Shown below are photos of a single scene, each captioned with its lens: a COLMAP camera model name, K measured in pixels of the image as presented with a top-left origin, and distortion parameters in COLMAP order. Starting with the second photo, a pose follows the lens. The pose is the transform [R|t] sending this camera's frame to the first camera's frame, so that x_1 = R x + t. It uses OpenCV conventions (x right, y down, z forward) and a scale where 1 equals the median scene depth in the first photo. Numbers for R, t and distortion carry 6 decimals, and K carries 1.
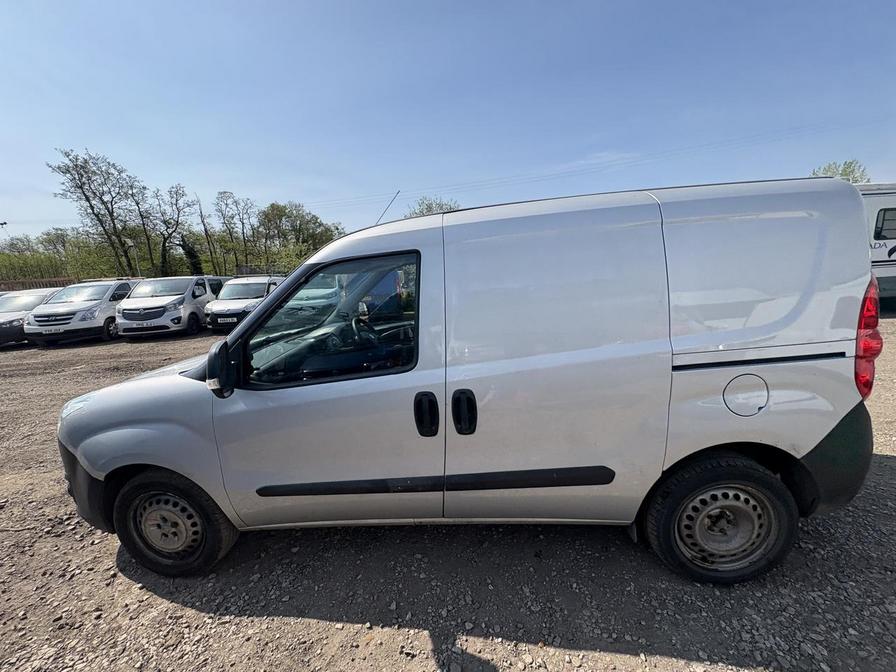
lens RADIAL K [[358.6, 0, 450.0], [0, 358.6, 336.6], [0, 0, 1]] dist [0.000863, 0.000231]
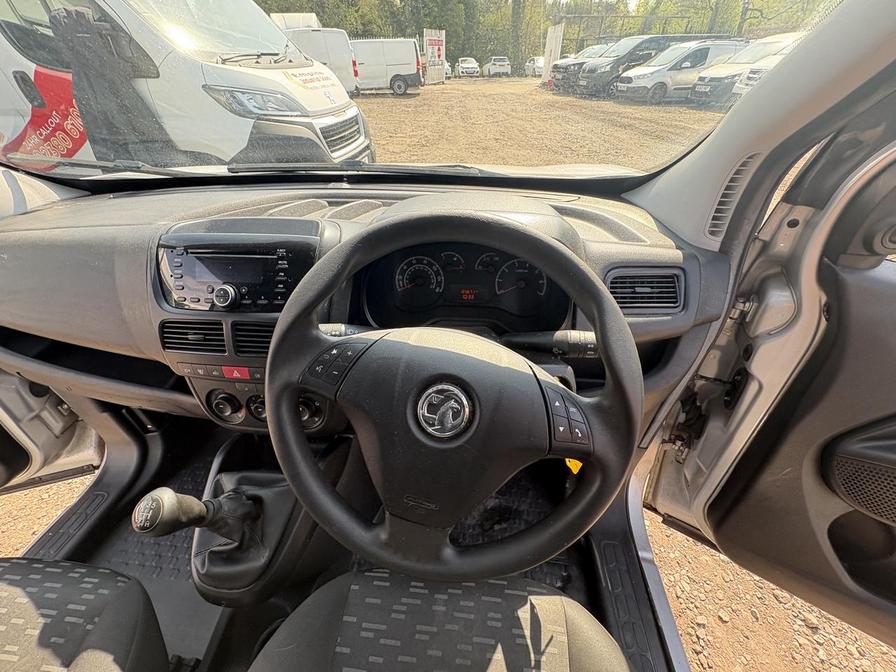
lens RADIAL K [[358.6, 0, 448.2], [0, 358.6, 335.3], [0, 0, 1]] dist [0.000863, 0.000231]
pose [[-0.024494, 0.654277, -0.755858, -0.032336], [-0.159241, 0.743878, 0.649067, -0.023160], [0.986936, 0.136262, 0.085967, 0.225090]]
